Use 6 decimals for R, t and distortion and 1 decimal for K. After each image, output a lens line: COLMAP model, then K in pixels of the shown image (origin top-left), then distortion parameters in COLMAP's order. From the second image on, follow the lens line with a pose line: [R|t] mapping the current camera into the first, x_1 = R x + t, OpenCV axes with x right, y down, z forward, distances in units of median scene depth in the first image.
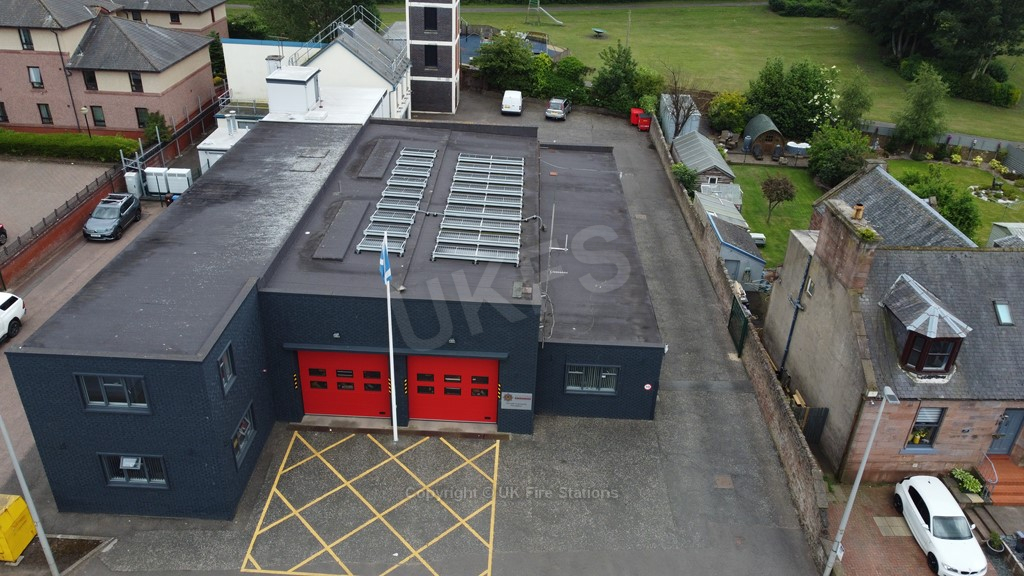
lens RADIAL K [[774.6, 0, 512.0], [0, 774.6, 286.4], [0, 0, 1]] dist [0.008318, -0.011398]
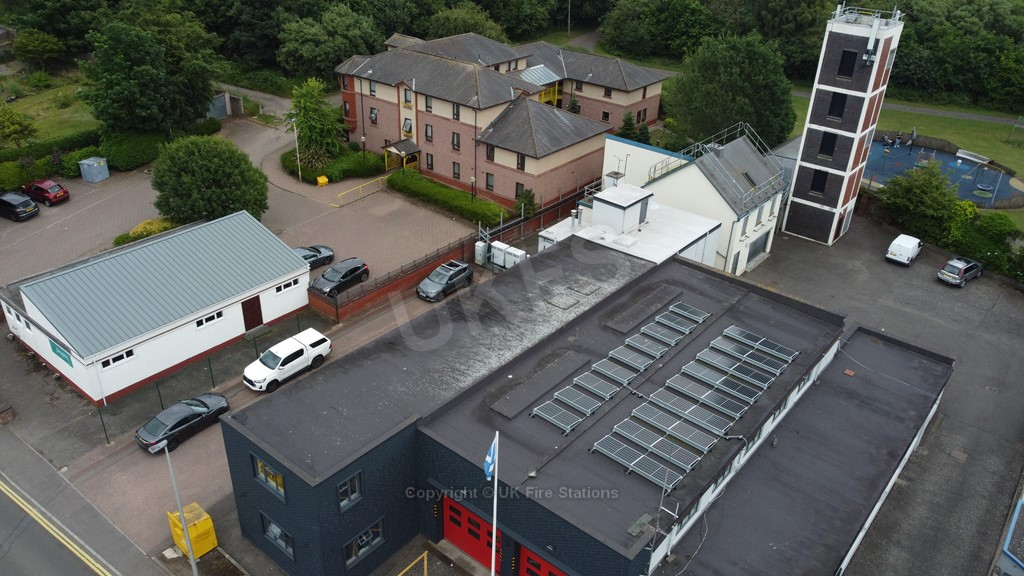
lens RADIAL K [[774.6, 0, 512.7], [0, 774.6, 288.2], [0, 0, 1]] dist [0.008318, -0.011398]
pose [[0.789904, 0.288446, -0.541157, 0.249420], [-0.299691, 0.951486, 0.069713, -0.230288], [0.535011, 0.107113, 0.838027, 0.082987]]
